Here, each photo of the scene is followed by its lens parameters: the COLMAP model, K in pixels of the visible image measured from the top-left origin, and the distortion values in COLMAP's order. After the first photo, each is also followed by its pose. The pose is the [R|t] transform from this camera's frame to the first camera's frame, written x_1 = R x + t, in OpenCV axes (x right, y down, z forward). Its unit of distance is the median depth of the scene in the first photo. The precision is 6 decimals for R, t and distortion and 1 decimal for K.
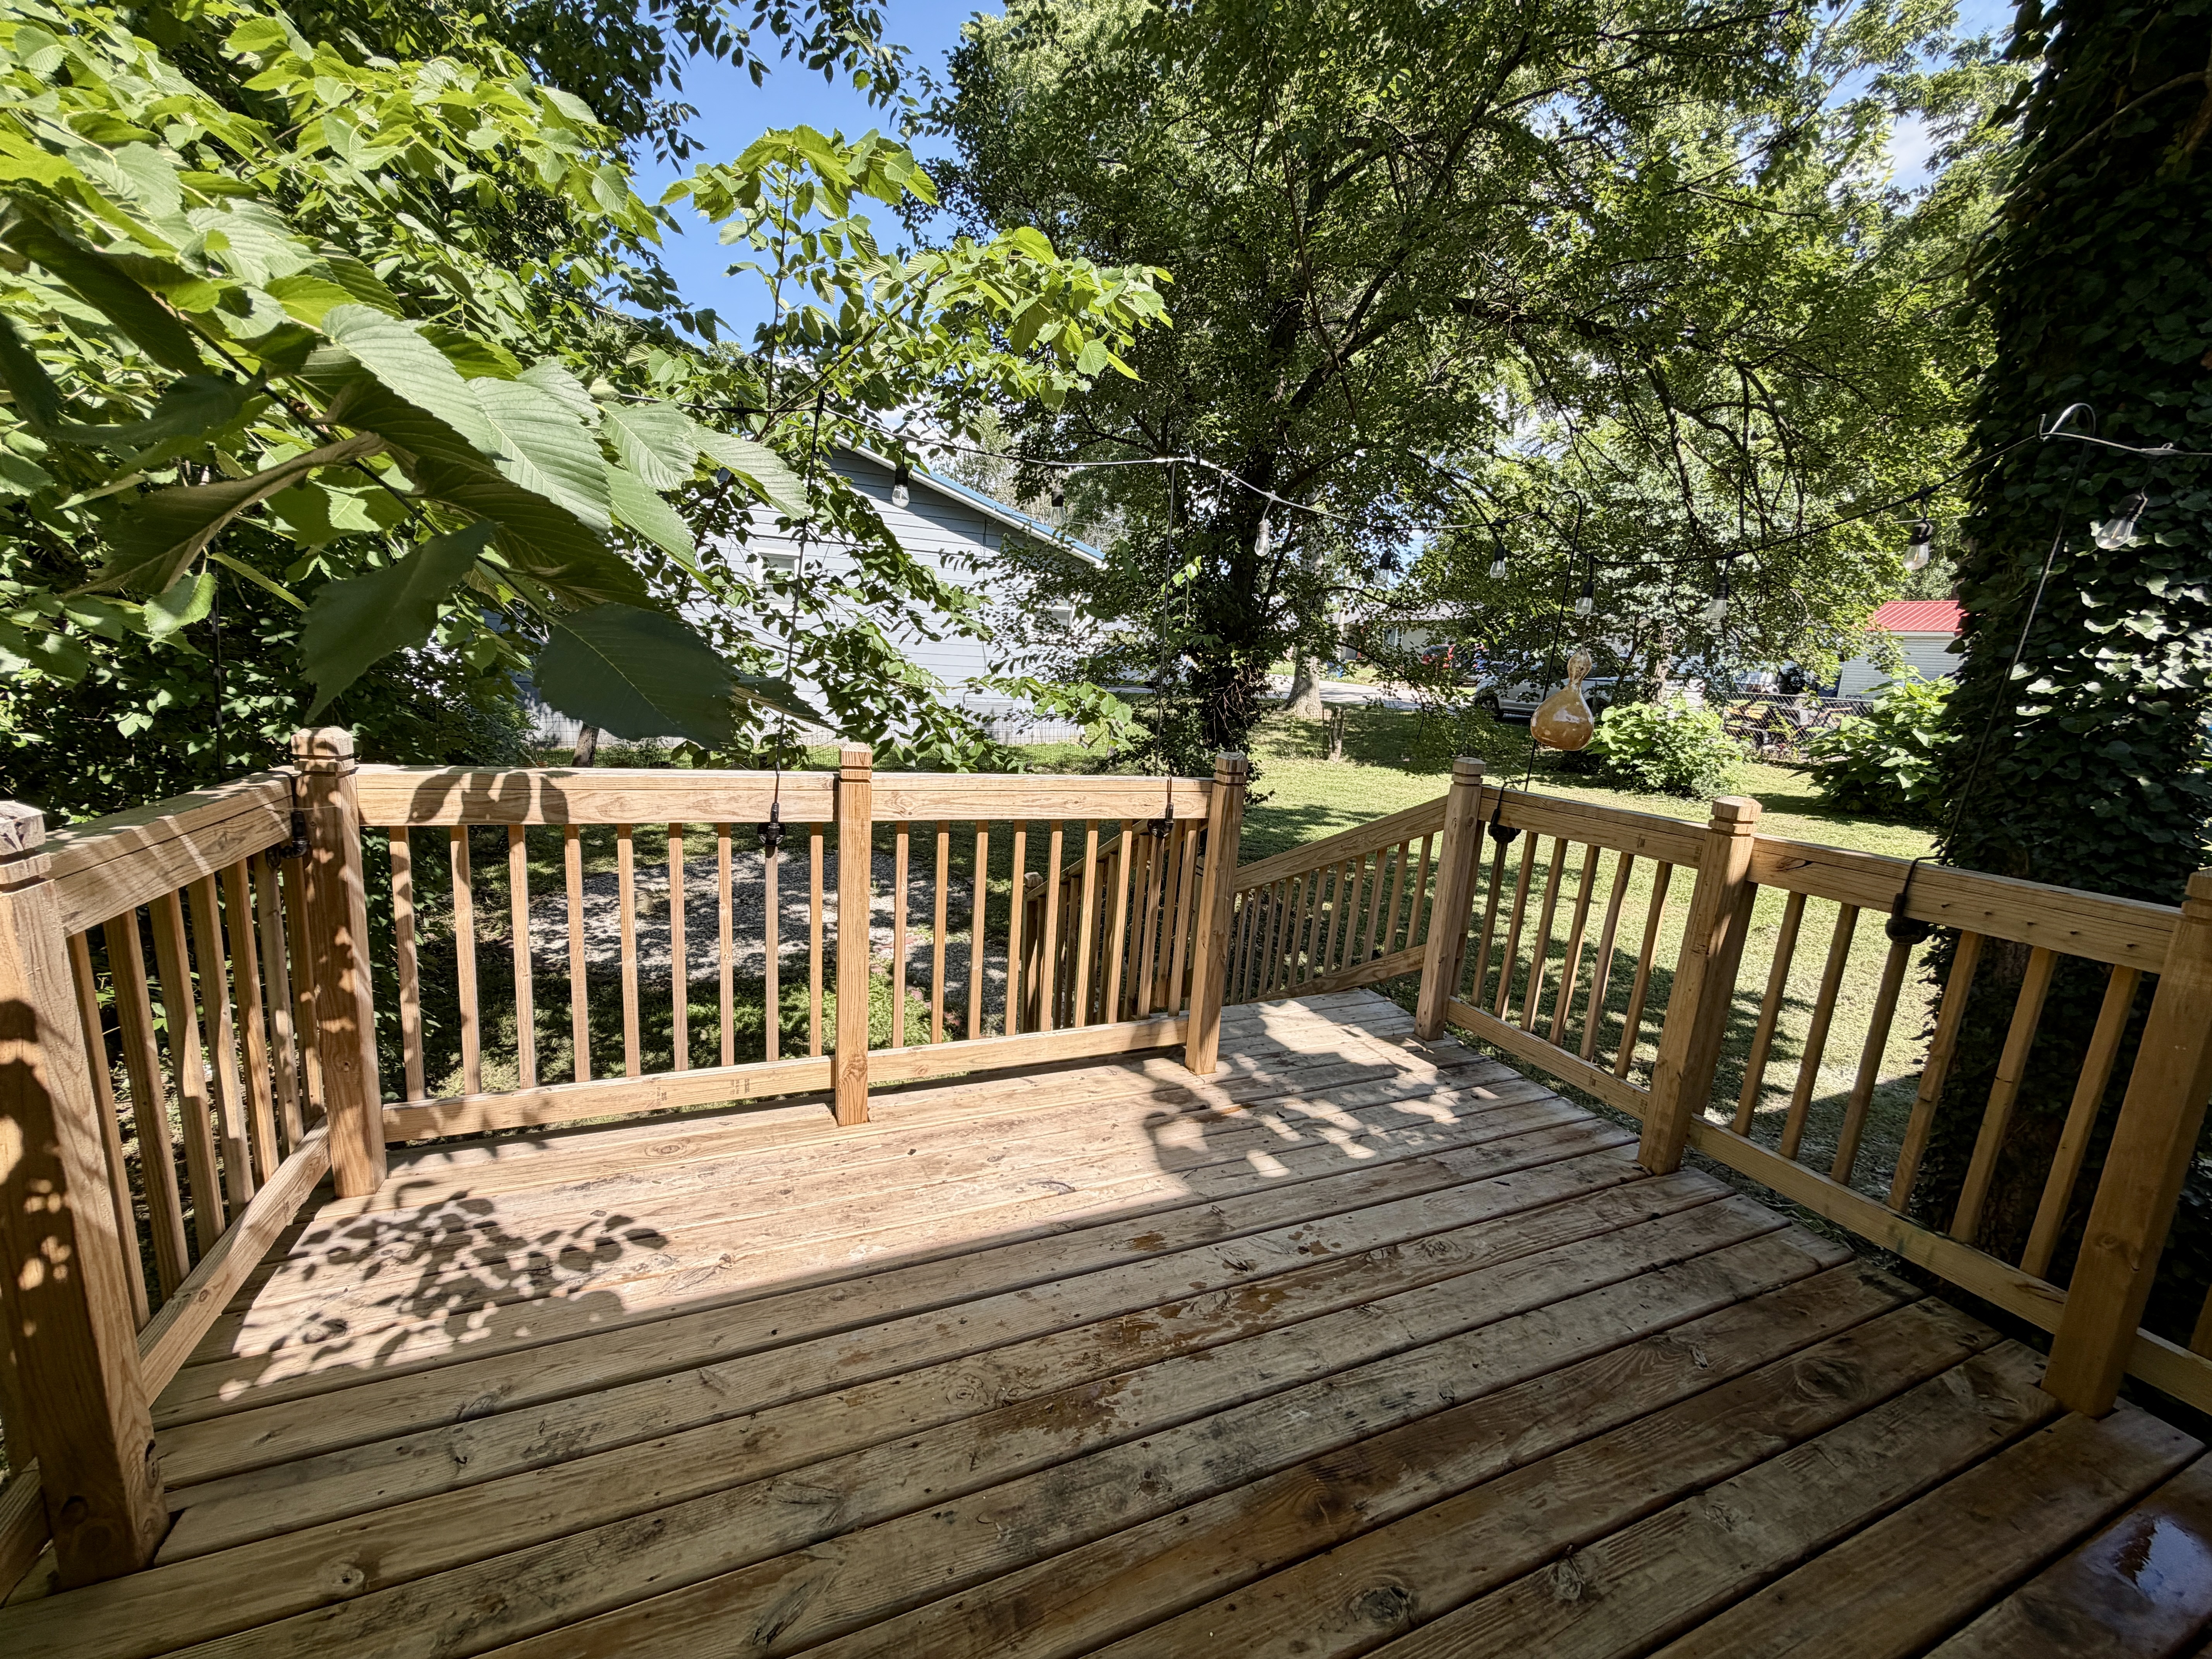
lens RADIAL K [[881.9, 0, 1098.9], [0, 881.9, 825.9], [0, 0, 1]] dist [0.000577, -0.000270]
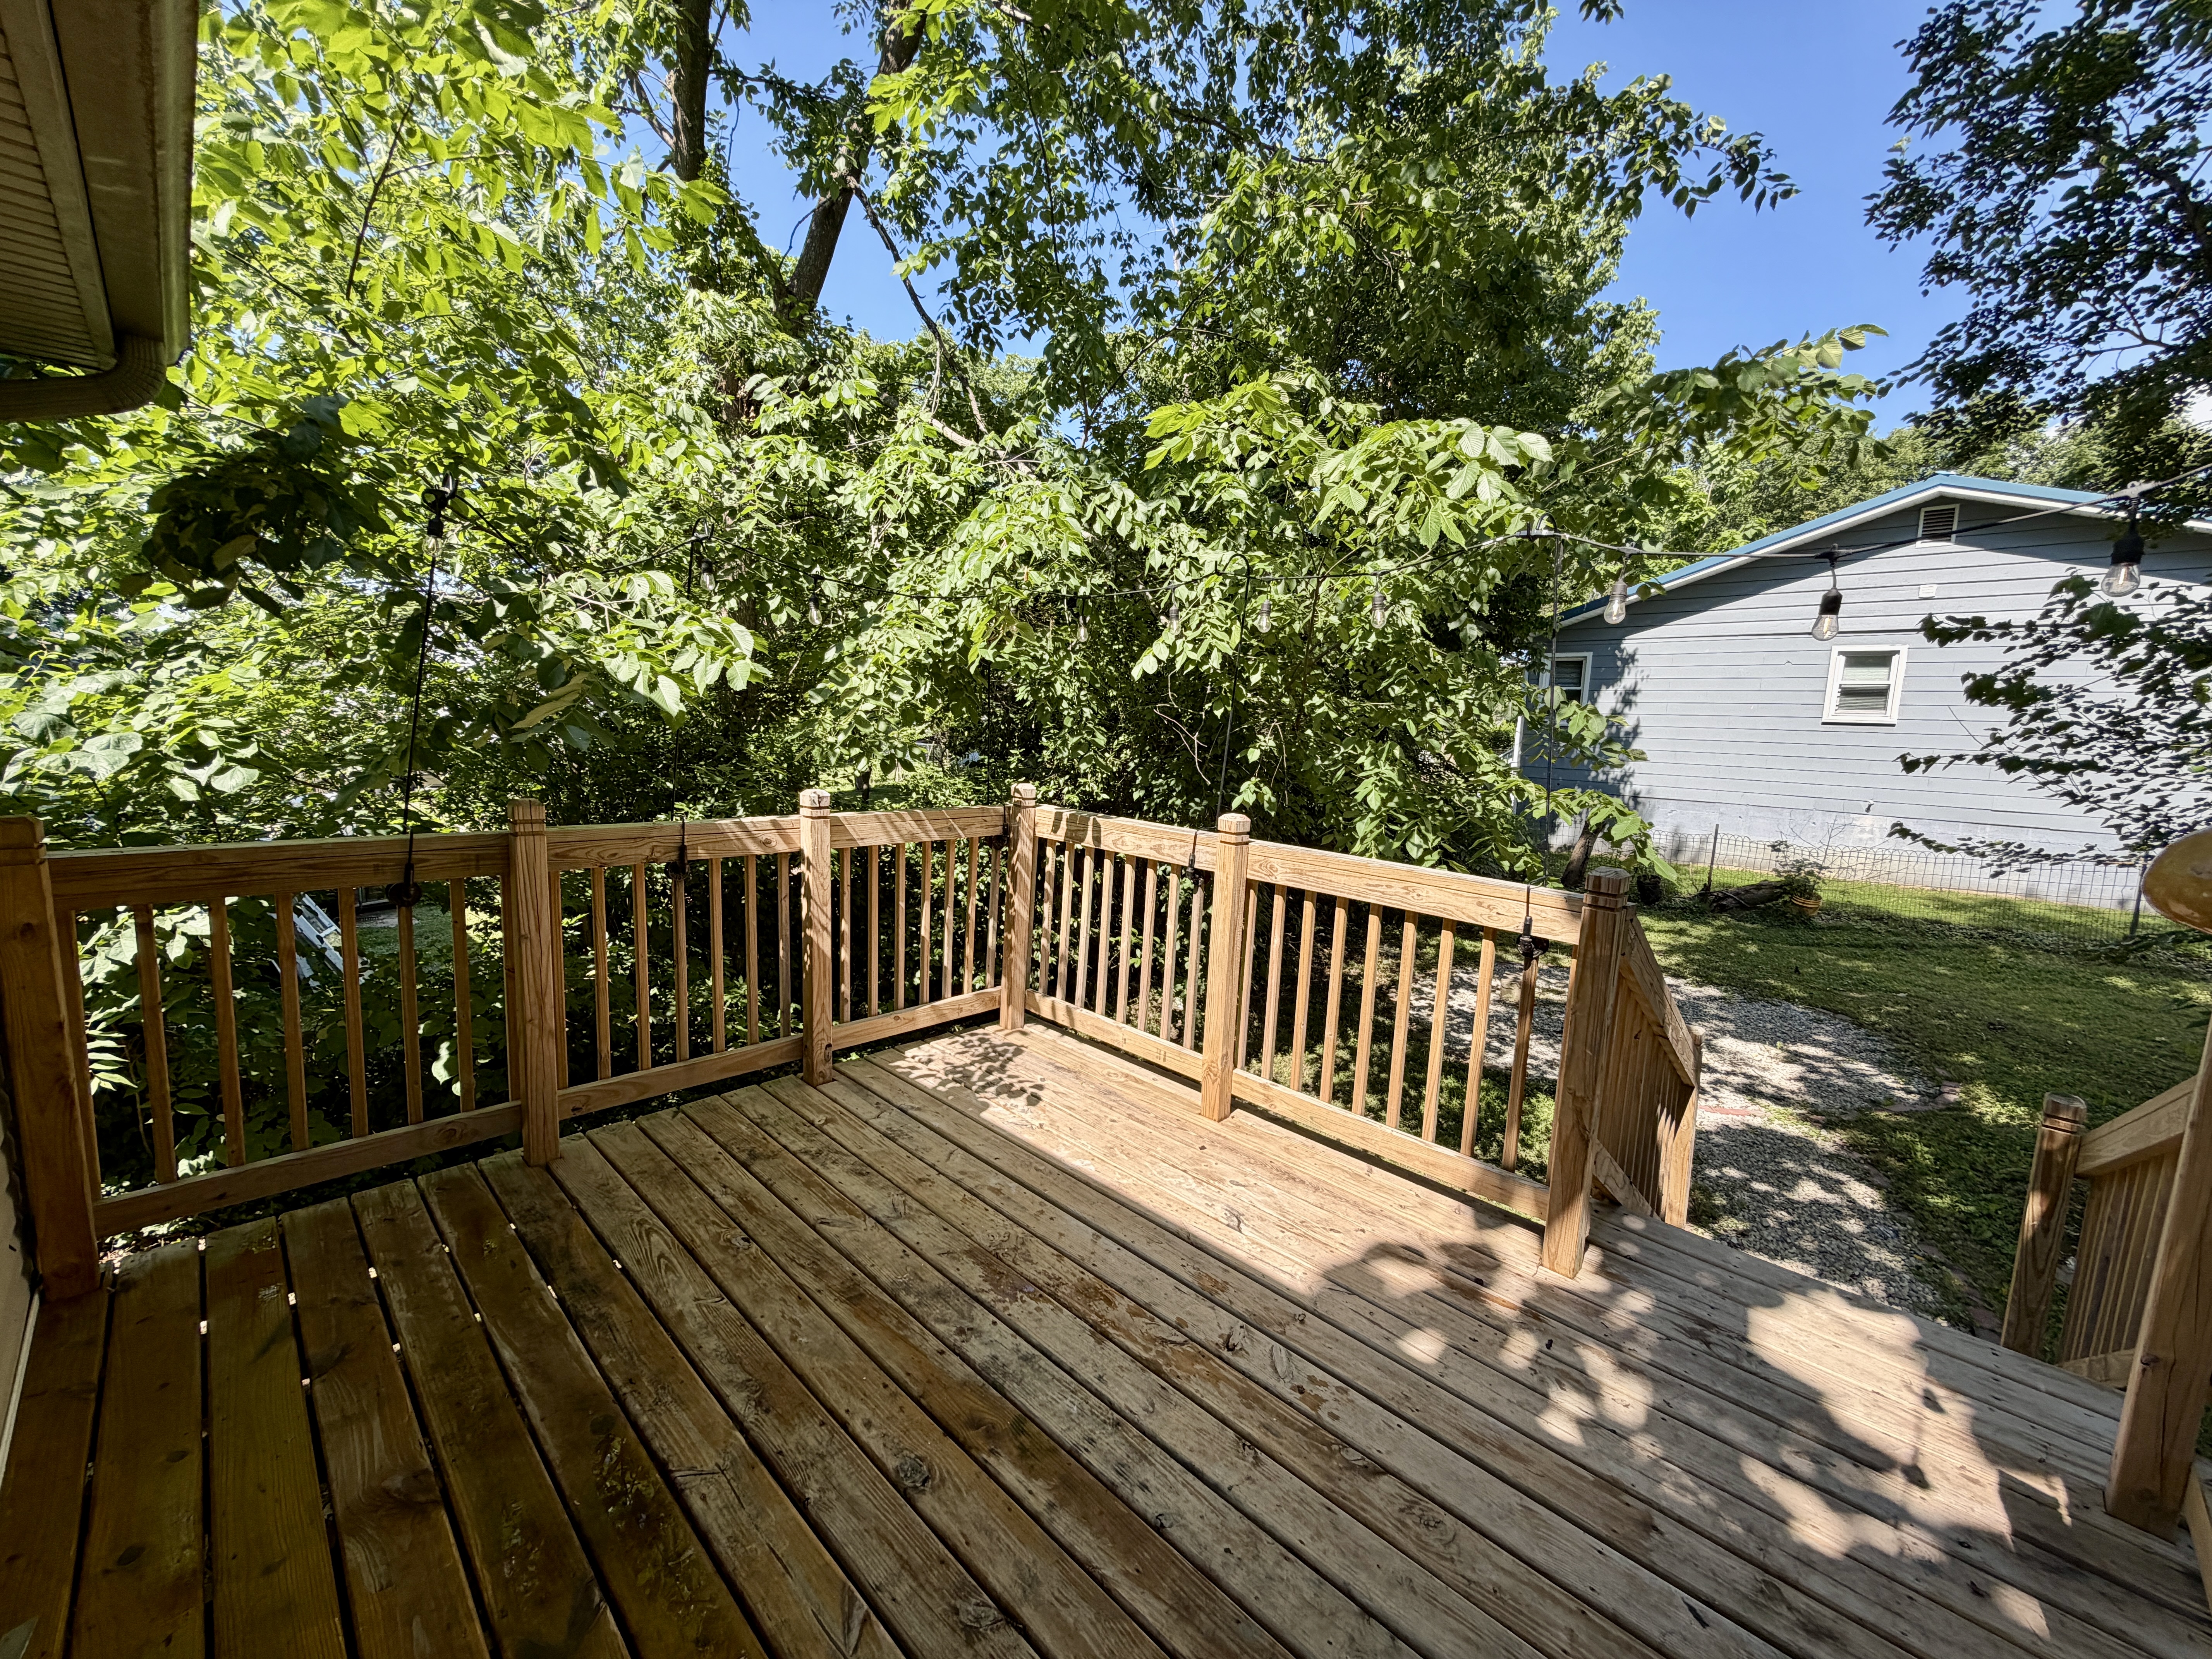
lens RADIAL K [[881.9, 0, 1098.9], [0, 881.9, 825.9], [0, 0, 1]] dist [0.000577, -0.000270]
pose [[0.384837, 0.071929, -0.920178, 0.757647], [-0.195724, 0.980645, -0.005200, -0.028596], [0.901994, 0.182102, 0.391467, 0.293043]]
